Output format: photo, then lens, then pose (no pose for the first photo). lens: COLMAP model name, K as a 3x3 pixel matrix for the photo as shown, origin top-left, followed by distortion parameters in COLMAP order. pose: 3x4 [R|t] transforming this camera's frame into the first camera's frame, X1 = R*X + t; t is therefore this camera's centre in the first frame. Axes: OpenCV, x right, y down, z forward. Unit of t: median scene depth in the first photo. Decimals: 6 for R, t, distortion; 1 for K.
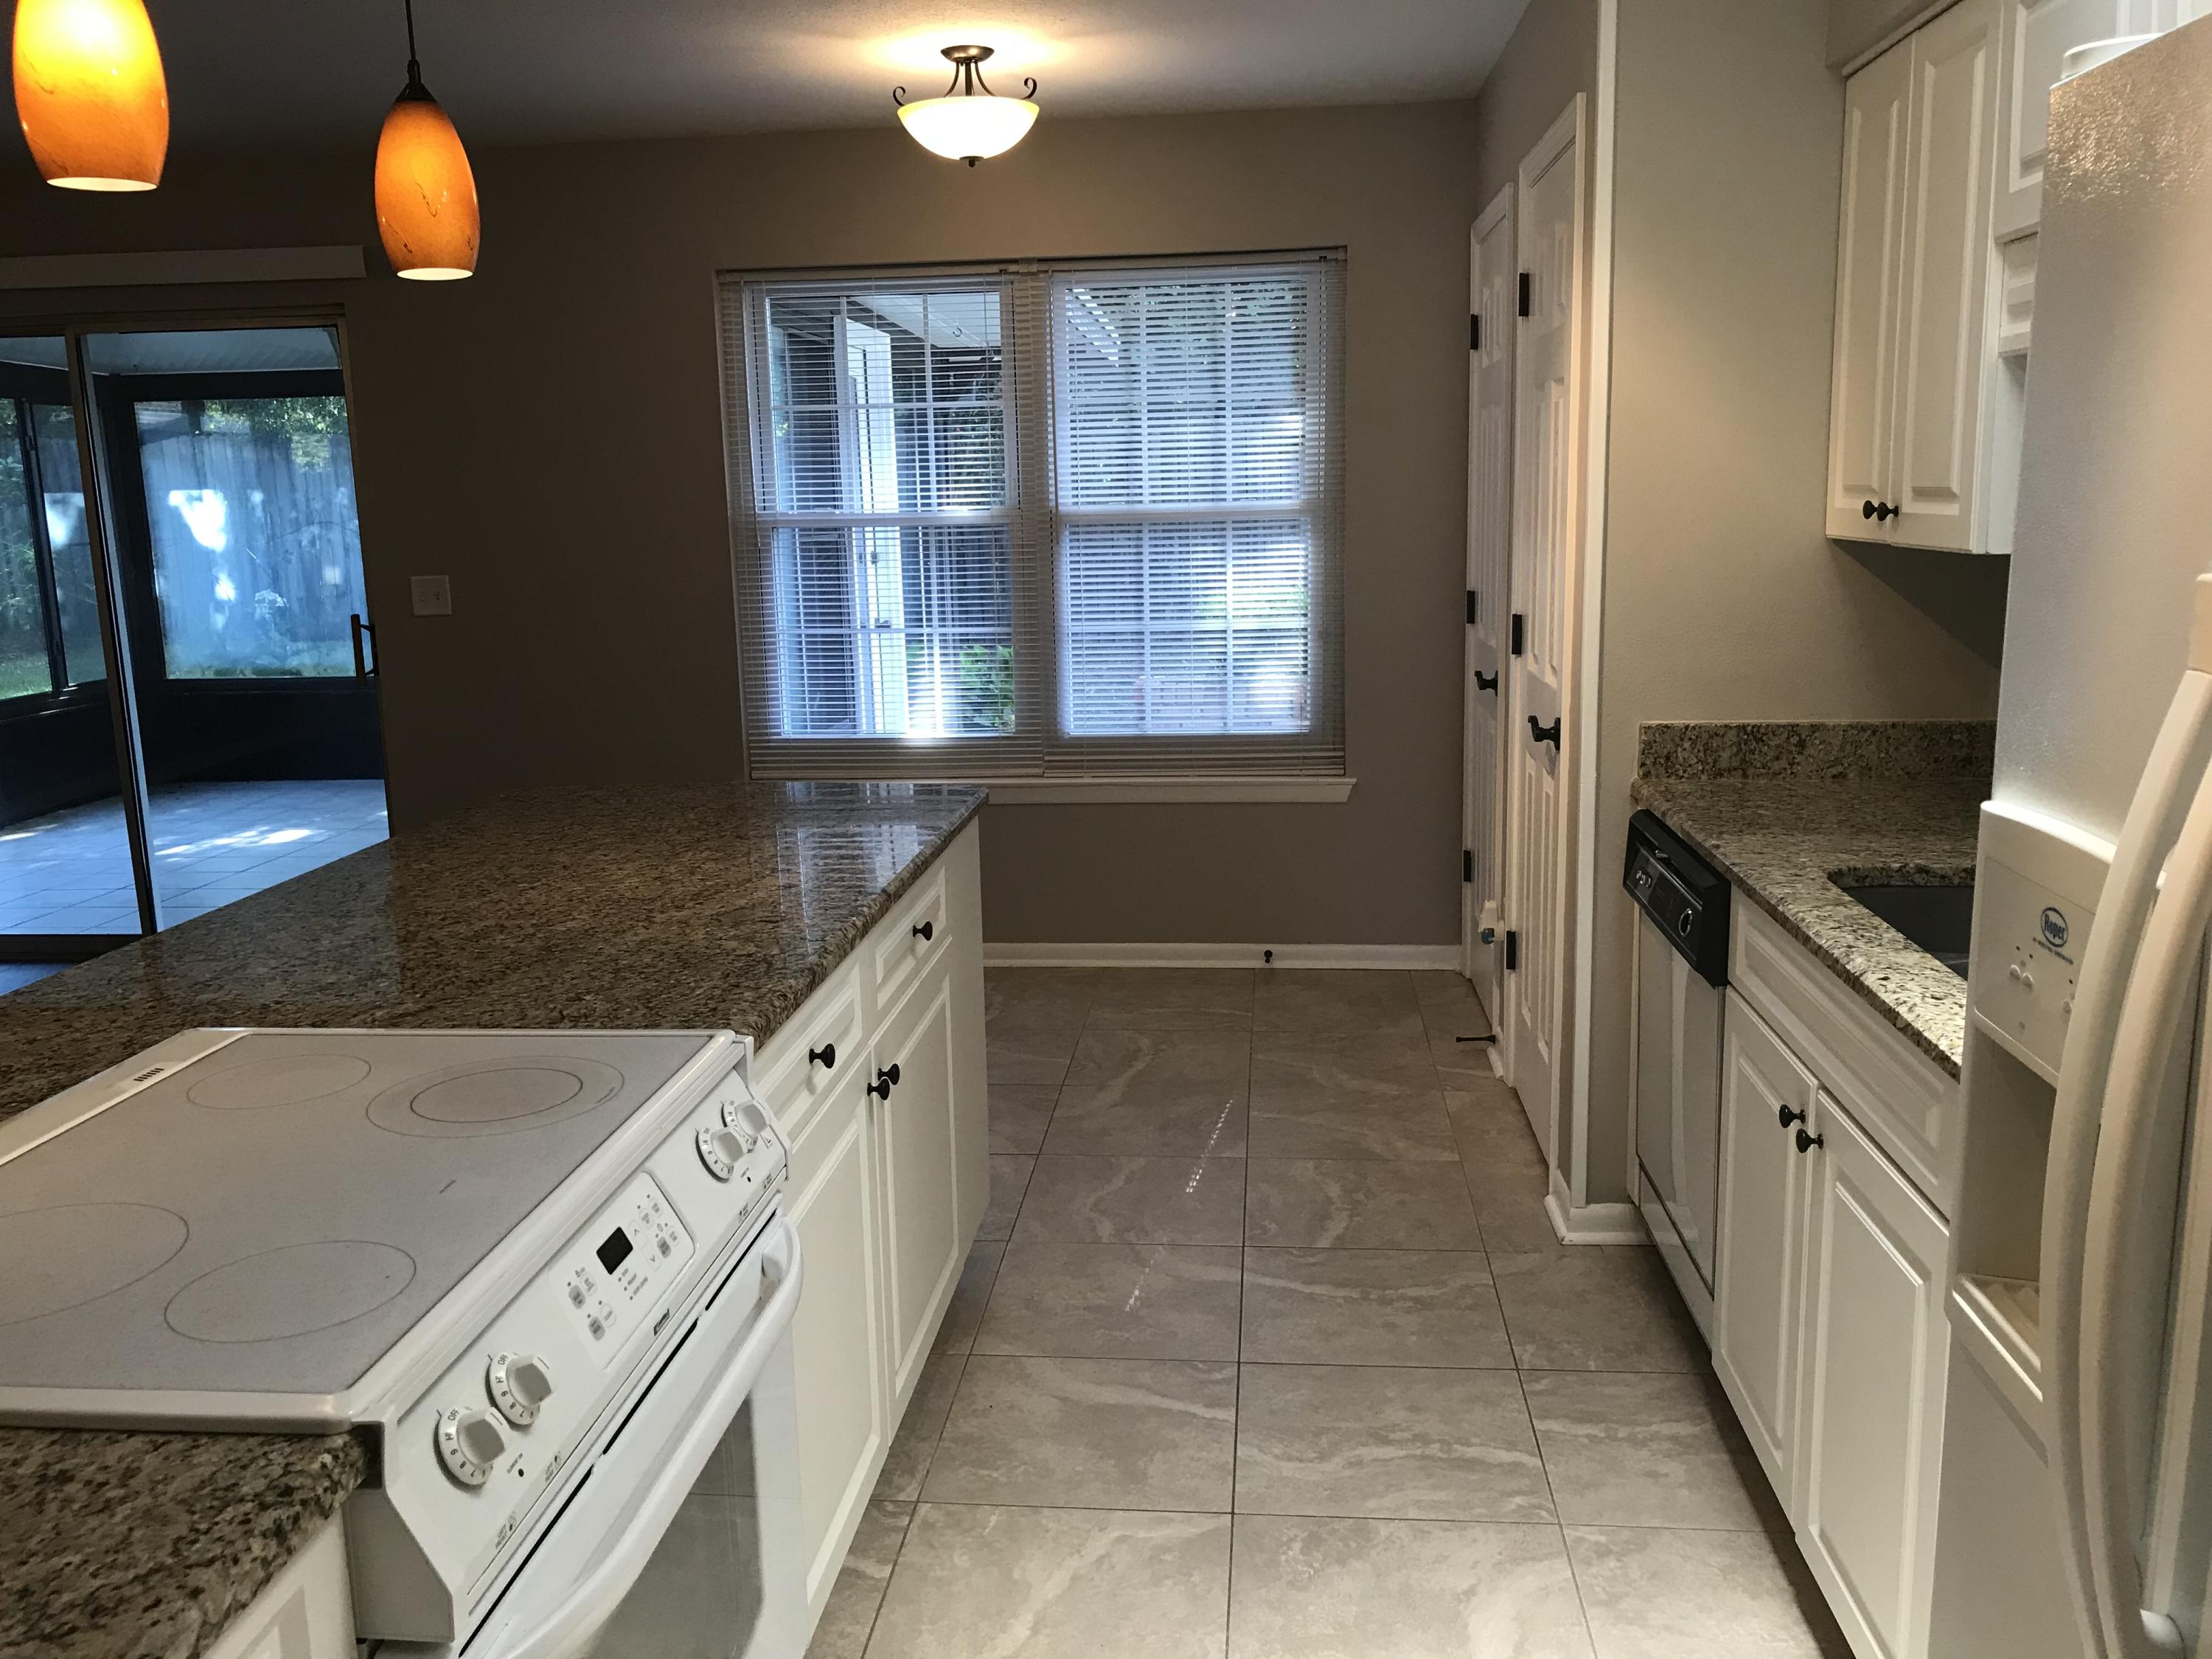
lens RADIAL K [[1796.9, 0, 1101.4], [0, 1796.9, 832.7], [0, 0, 1]] dist [0.036505, -0.035105]
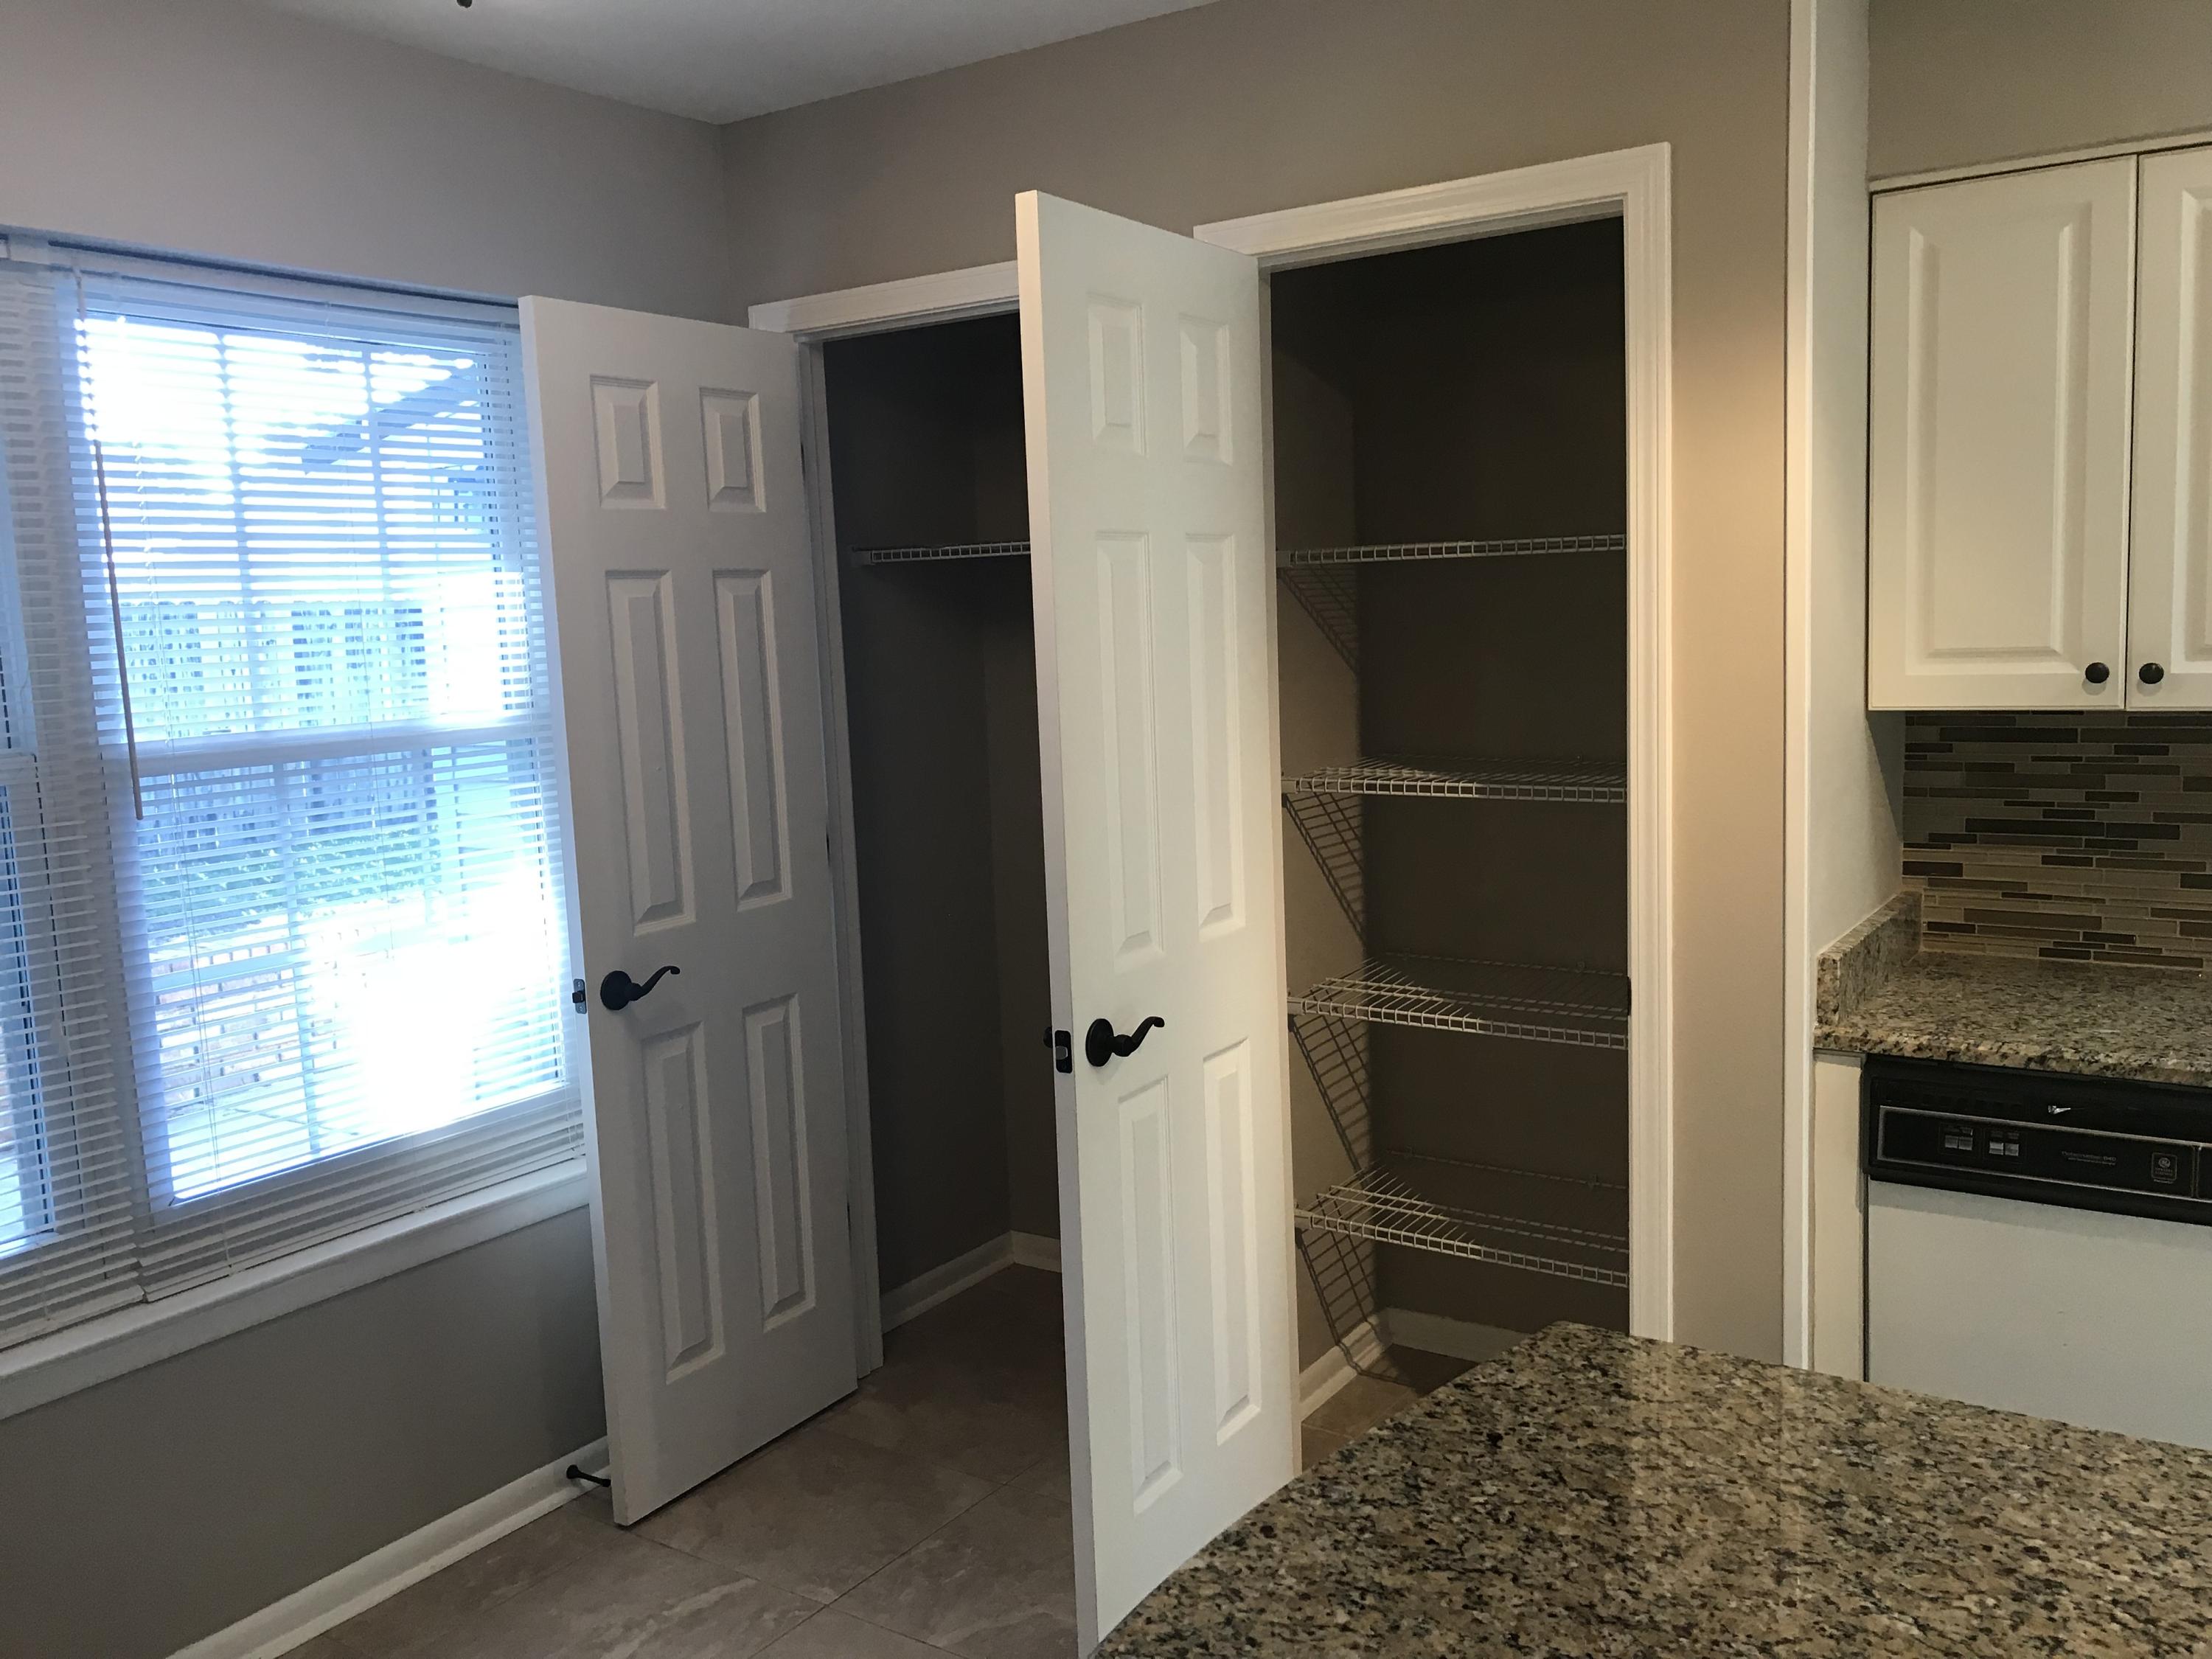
lens RADIAL K [[1796.9, 0, 1113.3], [0, 1796.9, 818.2], [0, 0, 1]] dist [0.036505, -0.035105]
pose [[0.487000, -0.094003, 0.868329, -0.405155], [0.194730, 0.980852, -0.003030, -0.136223], [-0.851417, 0.170565, 0.495980, 0.672477]]
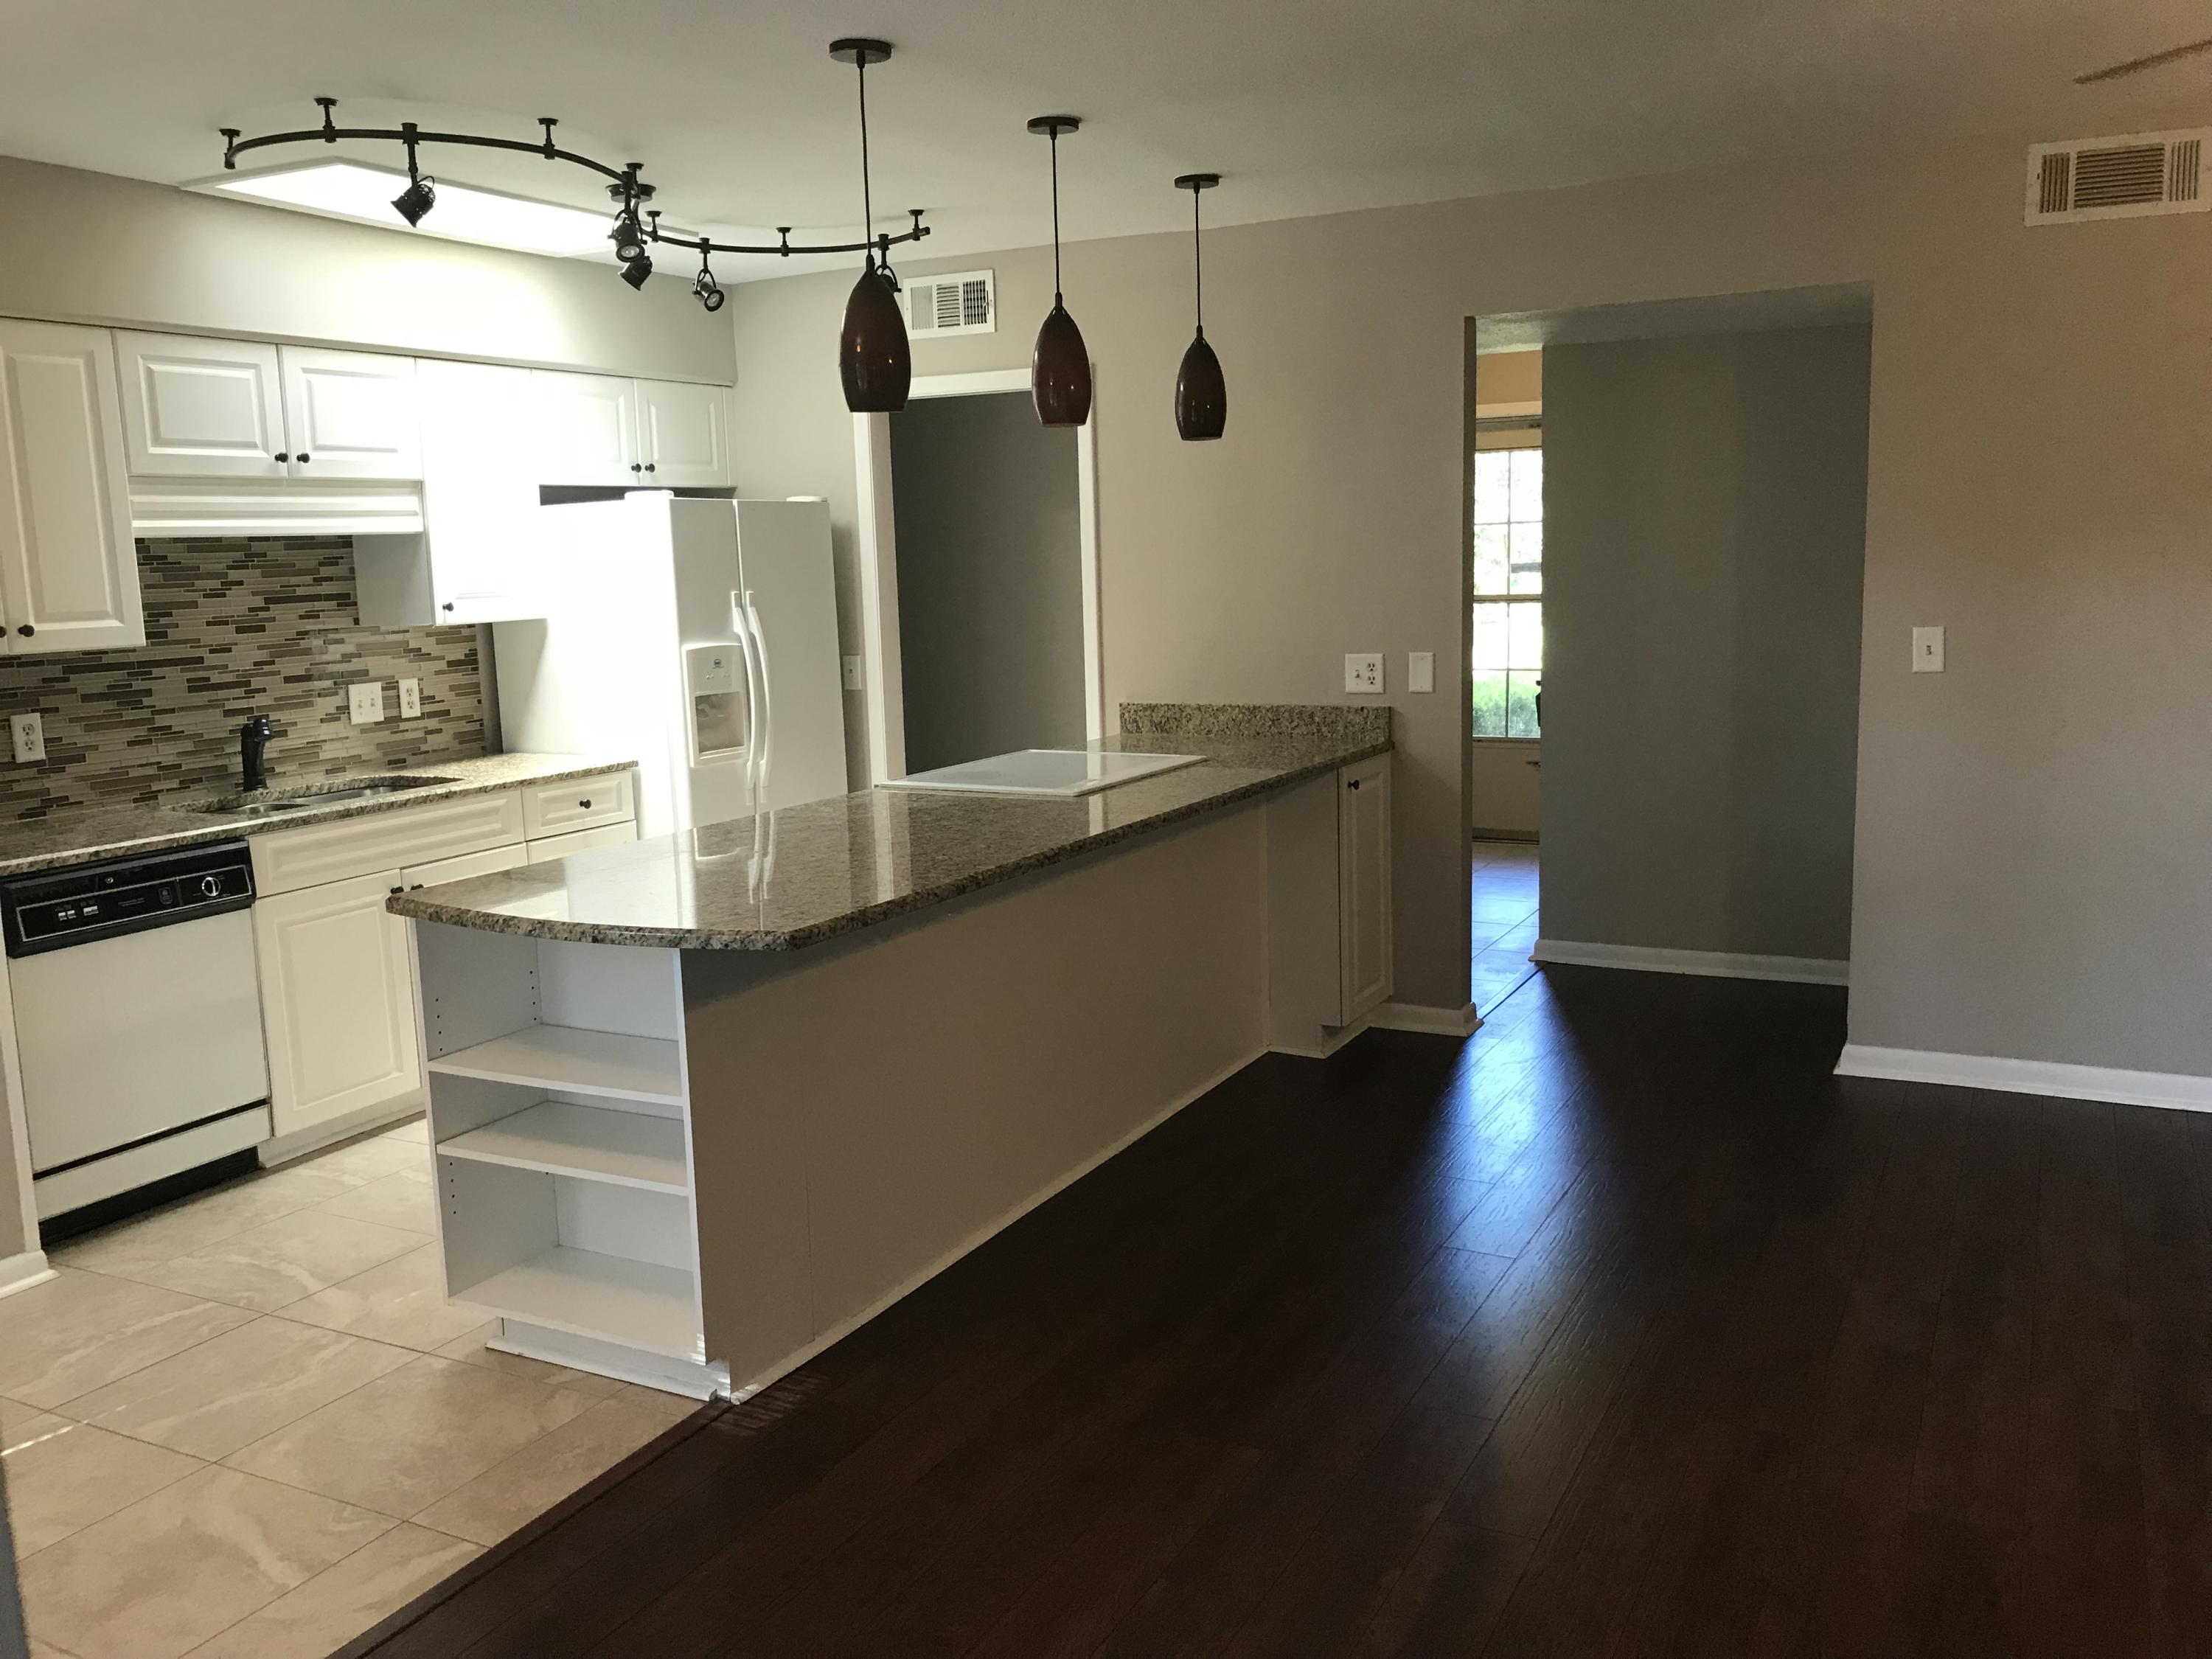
lens RADIAL K [[1796.9, 0, 1068.2], [0, 1796.9, 823.9], [0, 0, 1]] dist [0.036505, -0.035105]
pose [[-0.916018, -0.010451, 0.401001, -0.639734], [0.127002, 0.940679, 0.314632, -0.260196], [-0.380501, 0.339137, -0.860352, 1.351187]]
